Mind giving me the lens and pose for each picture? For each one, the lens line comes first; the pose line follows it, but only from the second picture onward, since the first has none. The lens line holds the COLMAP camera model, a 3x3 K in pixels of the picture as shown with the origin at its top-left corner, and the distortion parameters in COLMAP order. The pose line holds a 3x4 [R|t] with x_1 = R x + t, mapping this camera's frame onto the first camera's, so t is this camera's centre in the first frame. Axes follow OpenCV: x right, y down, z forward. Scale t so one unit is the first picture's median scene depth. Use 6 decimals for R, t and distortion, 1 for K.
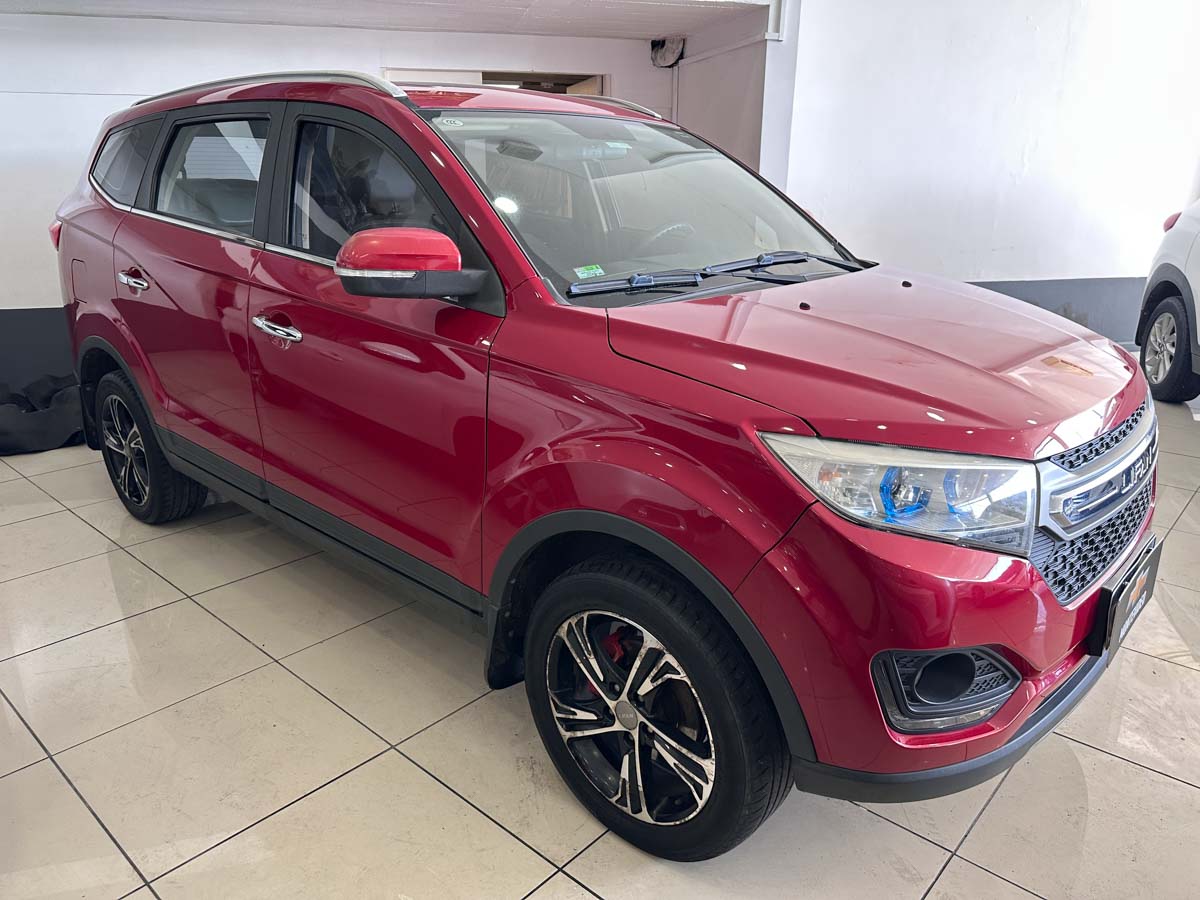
lens RADIAL K [[832.4, 0, 600.0], [0, 832.4, 450.0], [0, 0, 1]] dist [0.085659, -0.080419]
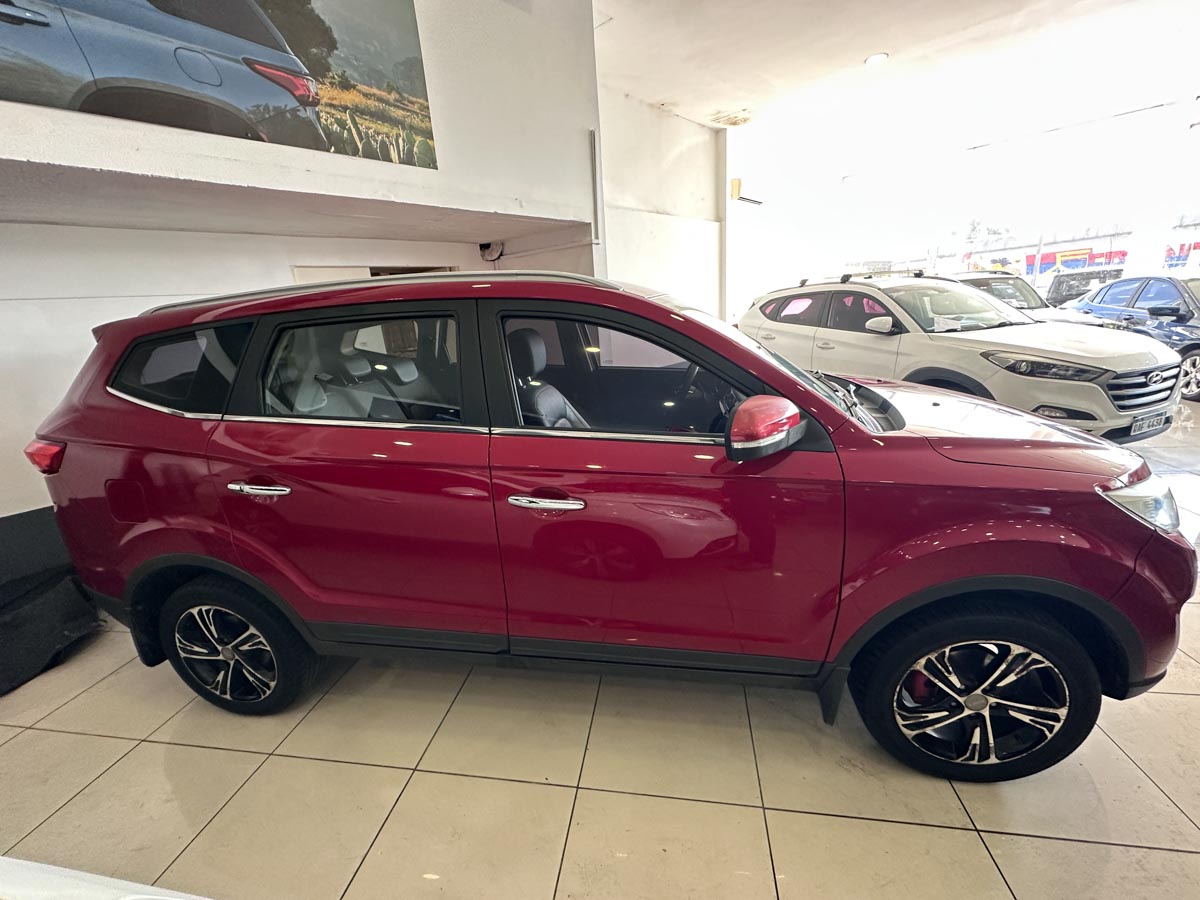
lens RADIAL K [[463.4, 0, 597.4], [0, 463.4, 449.0], [0, 0, 1]] dist [-0.001984, -0.000362]
pose [[0.840287, -0.224823, 0.493328, -0.785300], [0.242007, 0.969818, 0.029761, -0.276568], [-0.485130, 0.094381, 0.869334, 0.574105]]
